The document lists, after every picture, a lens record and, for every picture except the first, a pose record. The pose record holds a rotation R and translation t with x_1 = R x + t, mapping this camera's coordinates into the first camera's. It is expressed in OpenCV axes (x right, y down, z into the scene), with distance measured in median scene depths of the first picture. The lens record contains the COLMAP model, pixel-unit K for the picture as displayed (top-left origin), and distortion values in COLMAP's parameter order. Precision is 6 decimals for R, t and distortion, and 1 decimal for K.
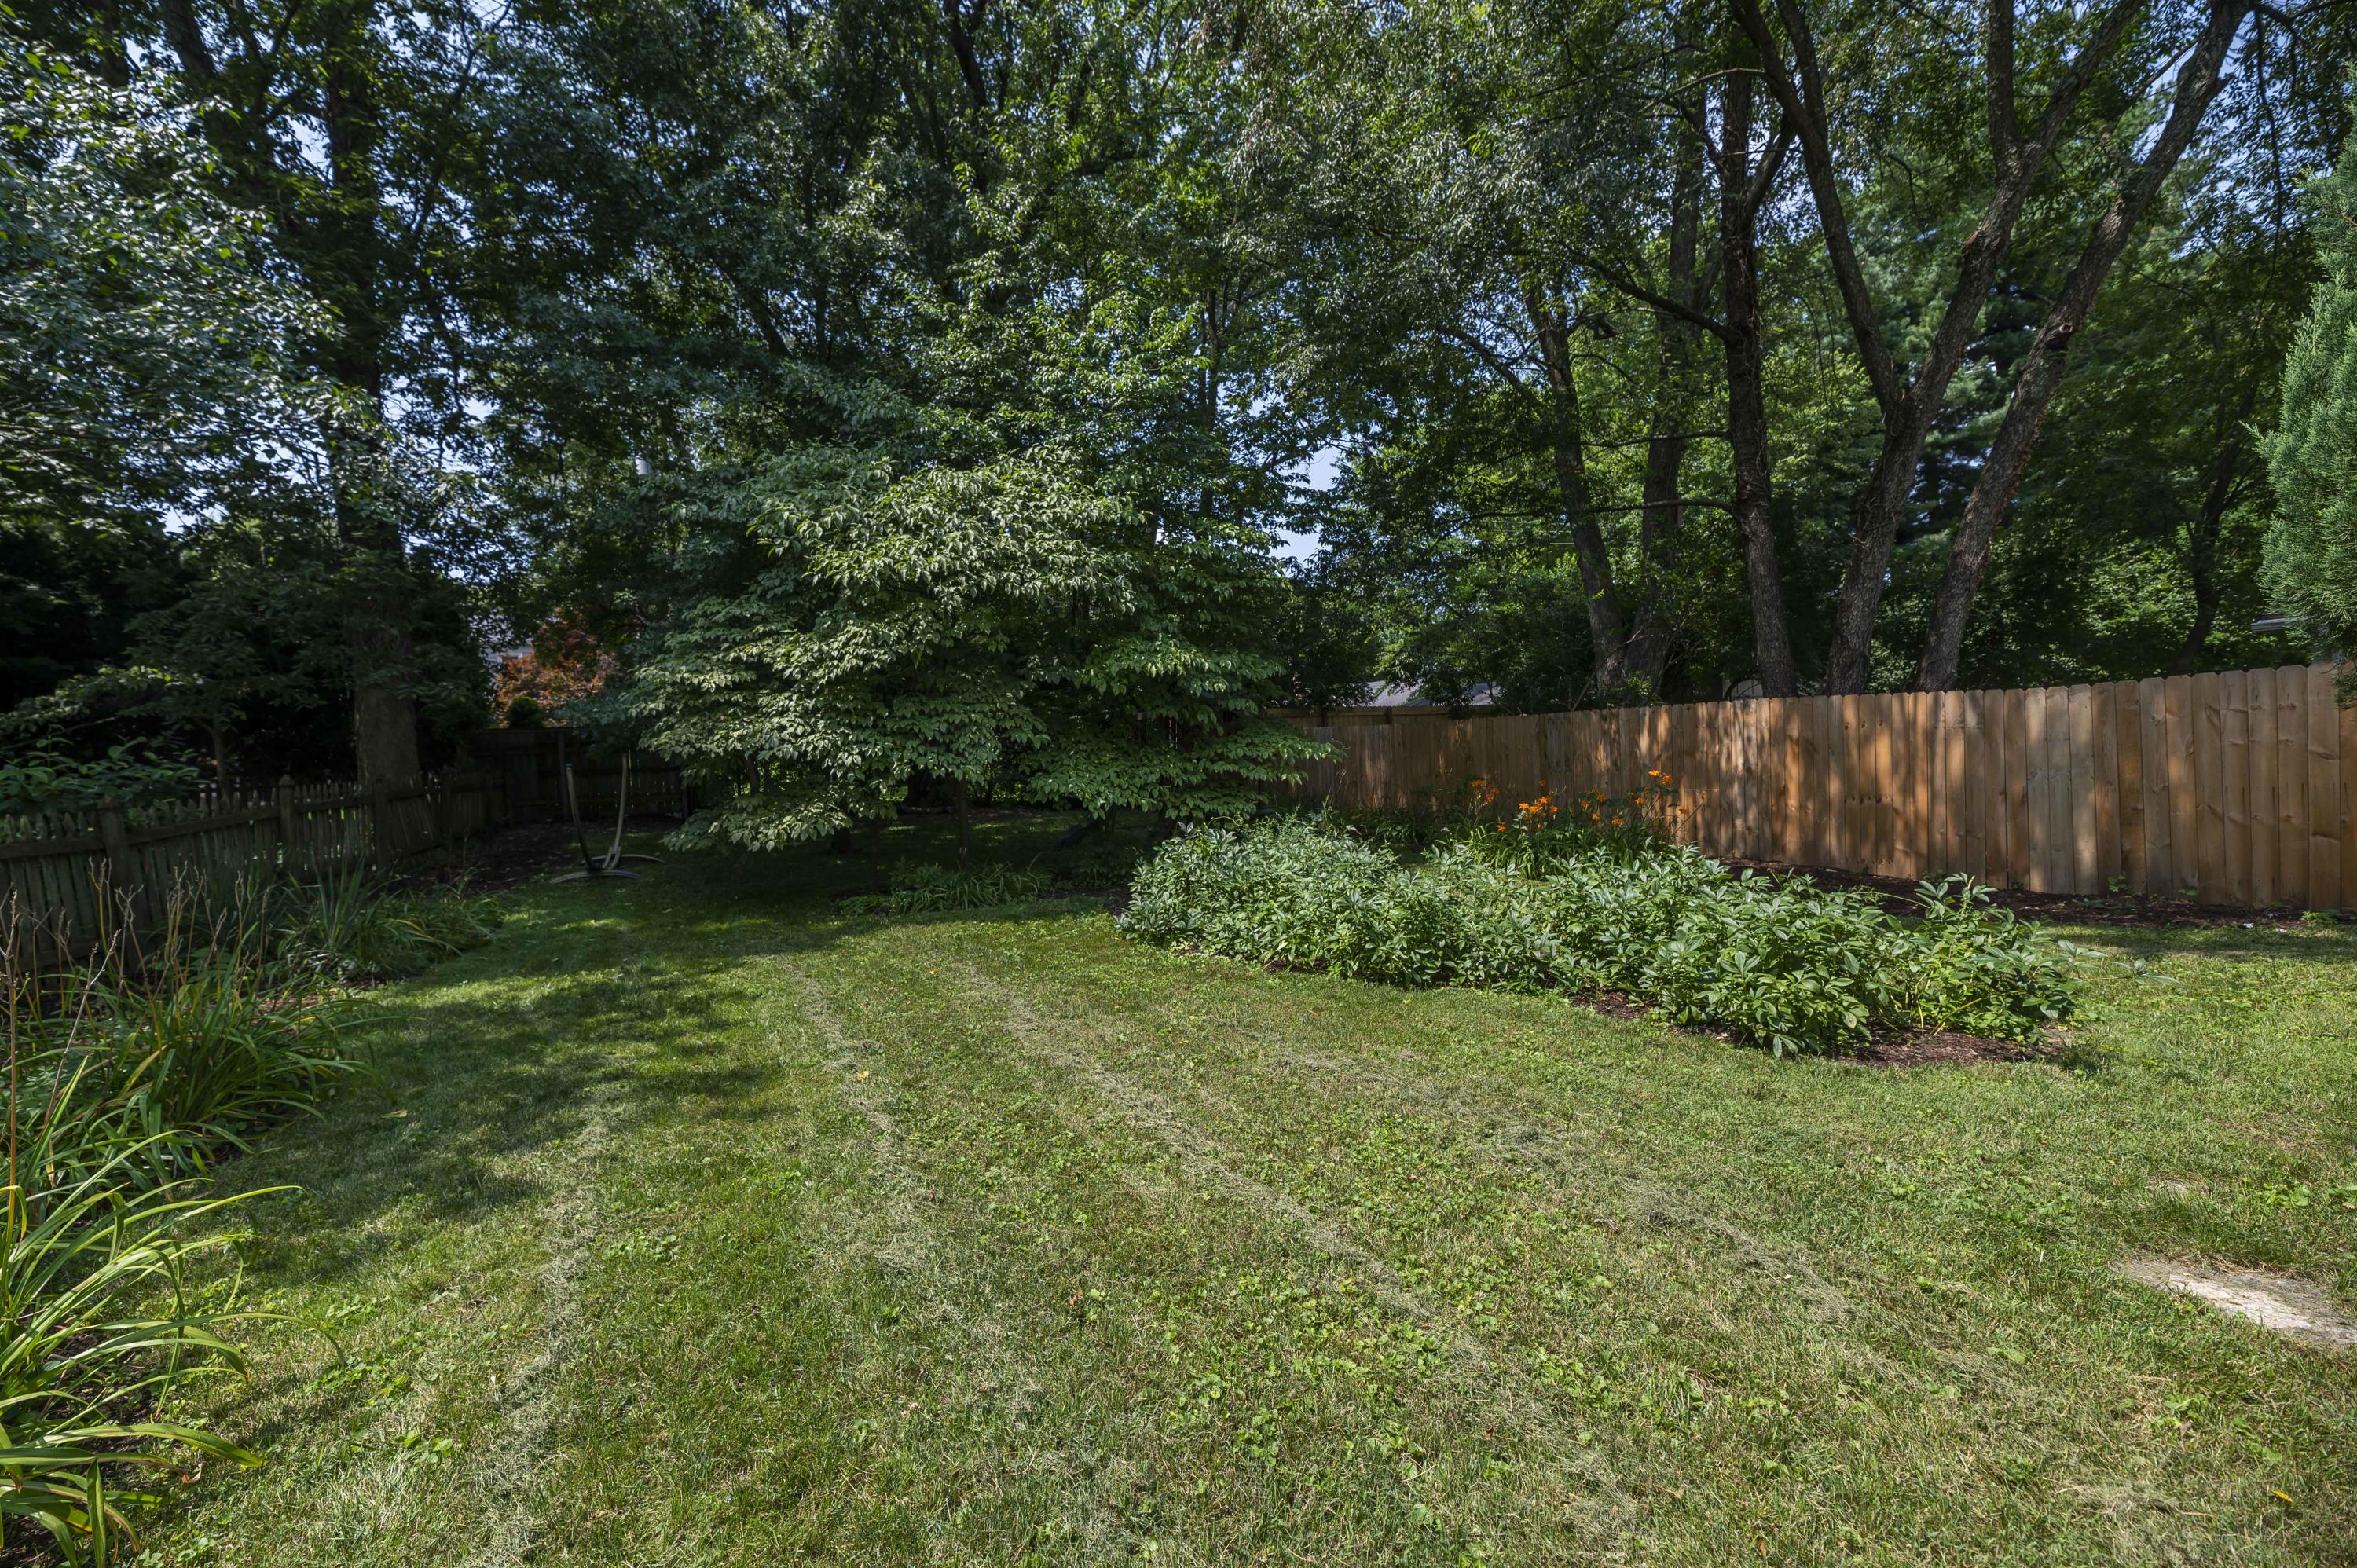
lens RADIAL K [[994.5, 0, 1178.5], [0, 994.5, 784.0], [0, 0, 1]] dist [0.000087, -0.000038]
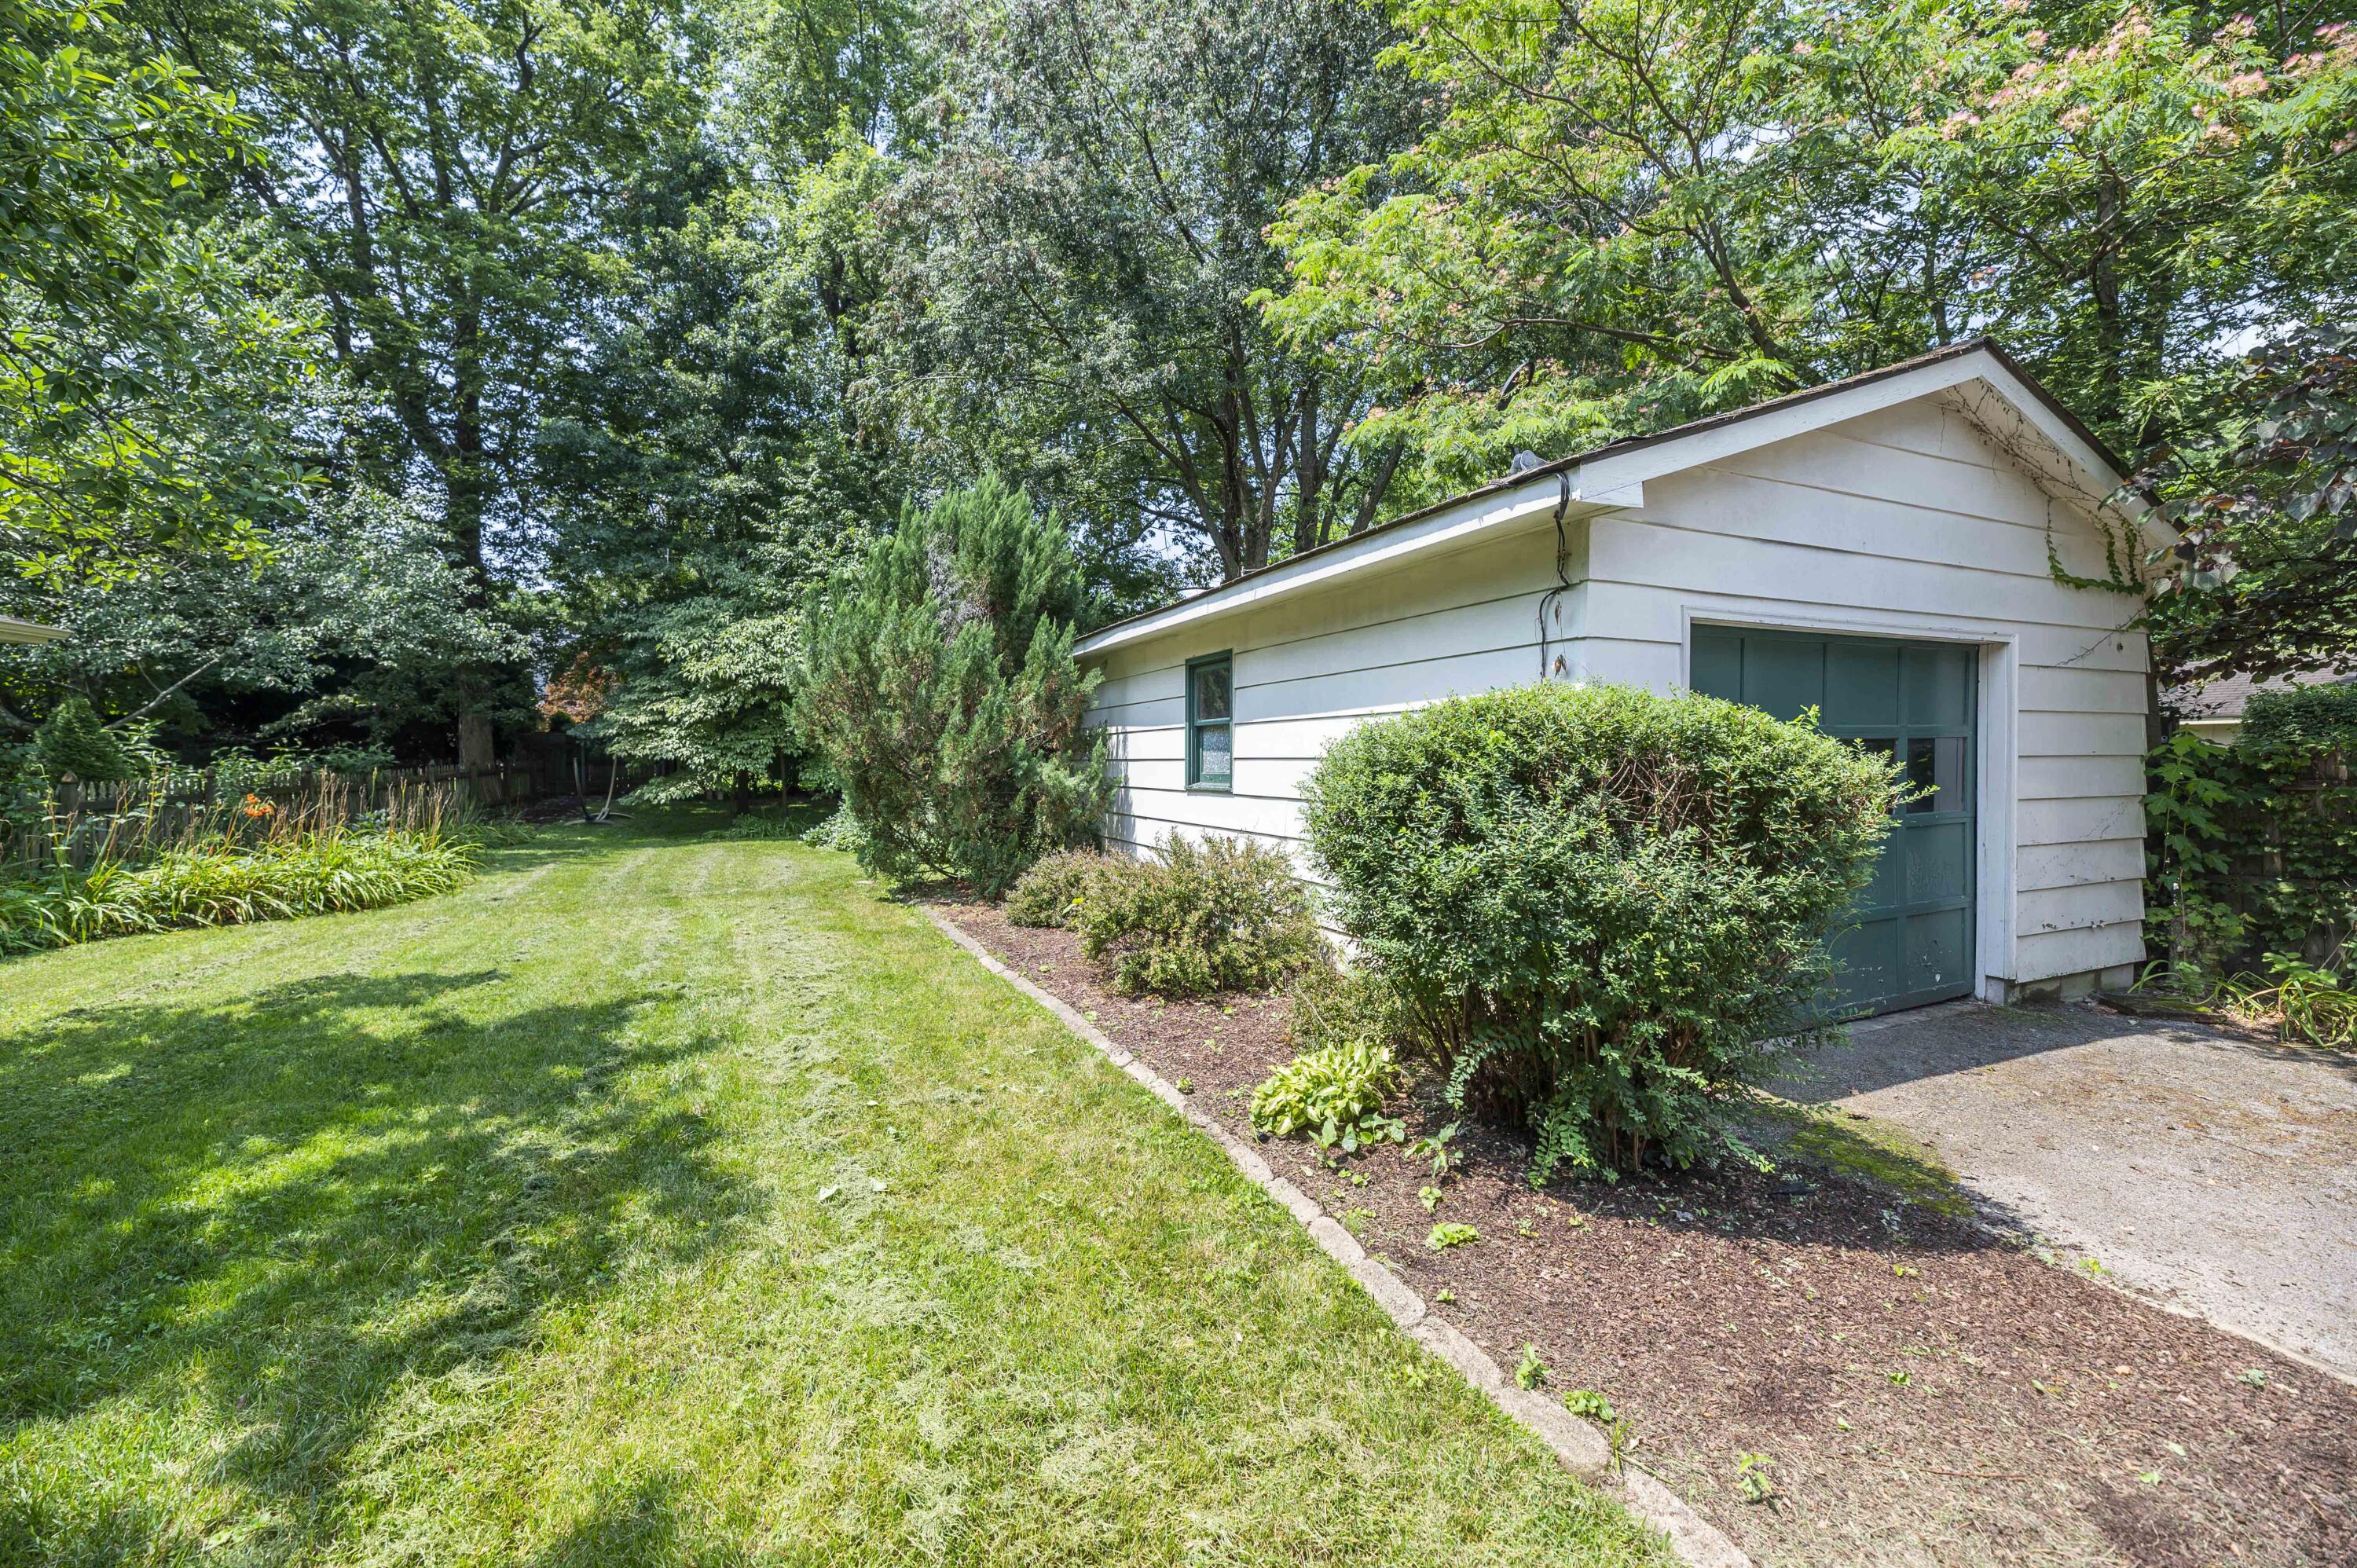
lens RADIAL K [[967.8, 0, 1152.5], [0, 967.8, 773.1], [0, 0, 1]] dist [-0.008567, -0.000112]
pose [[0.998837, 0.027691, -0.039457, 0.669902], [-0.028337, 0.999472, -0.015910, 0.006281], [0.038996, 0.017010, 0.999095, -0.944173]]
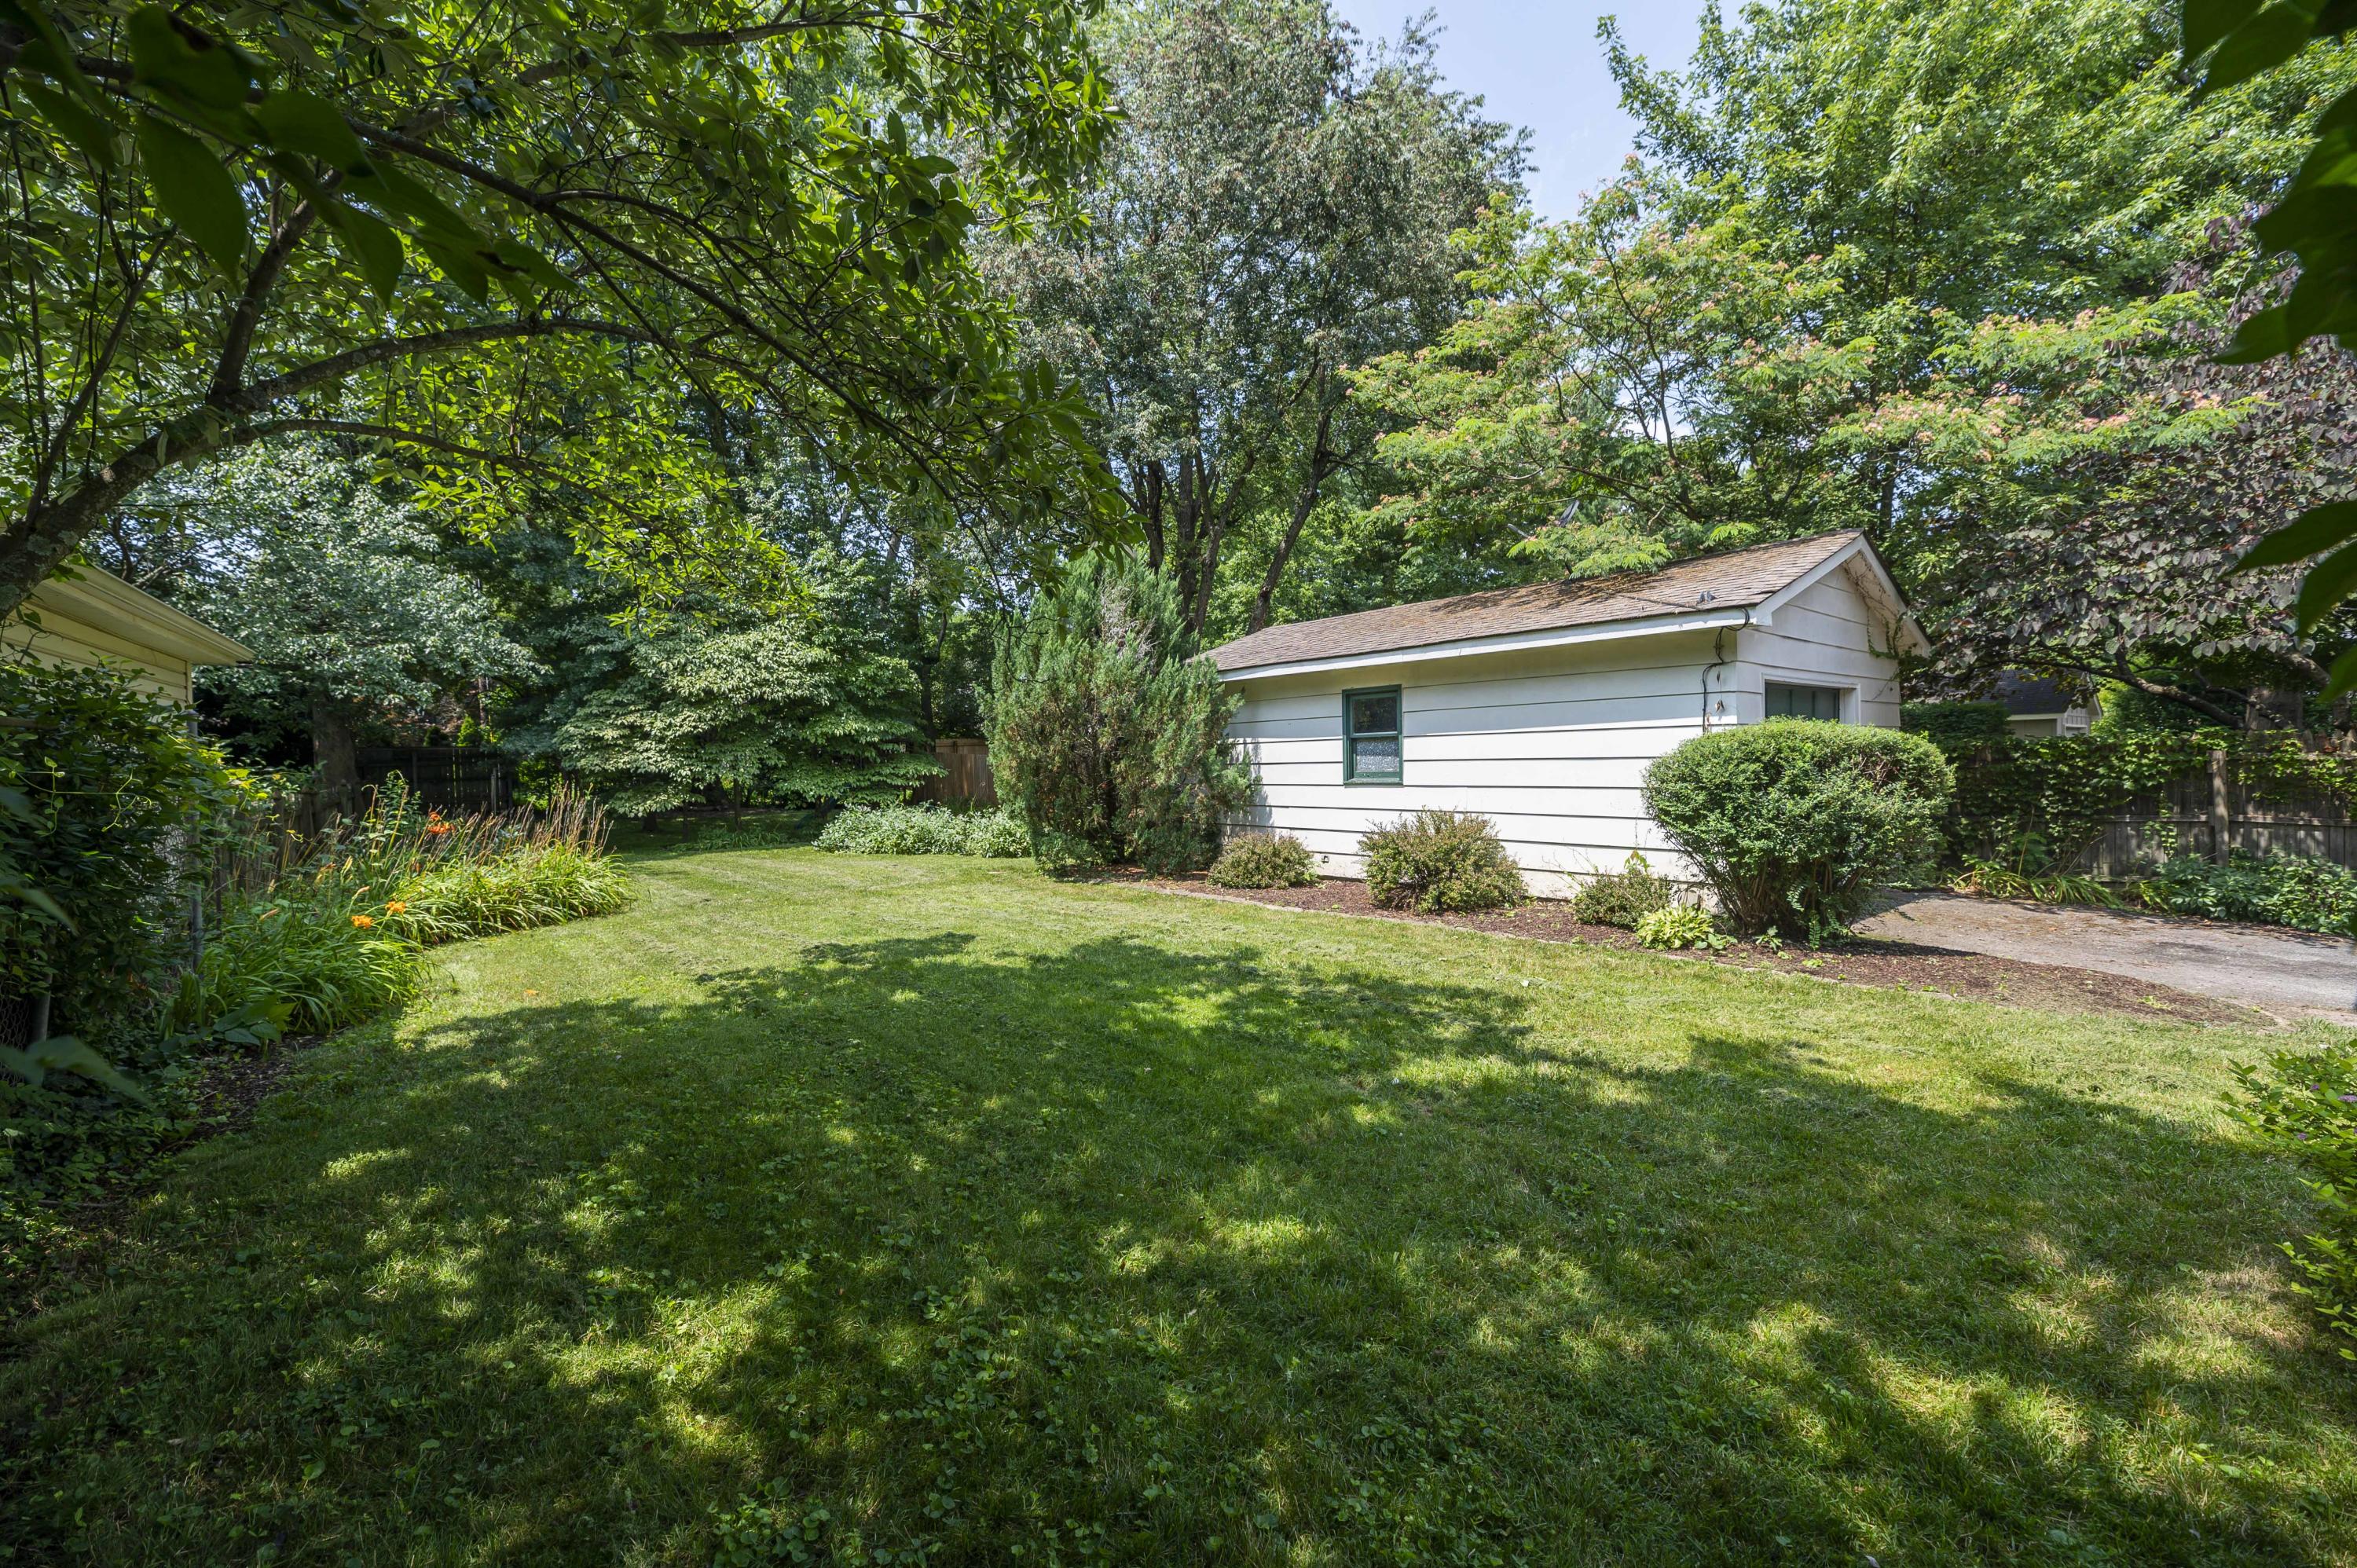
lens RADIAL K [[948.1, 0, 1178.5], [0, 948.1, 784.0], [0, 0, 1]] dist [-0.002106, -0.000109]
pose [[0.969738, 0.005634, 0.244084, 0.189932], [-0.002167, 0.999893, -0.014470, 0.023733], [-0.244139, 0.013503, 0.969646, -1.166198]]
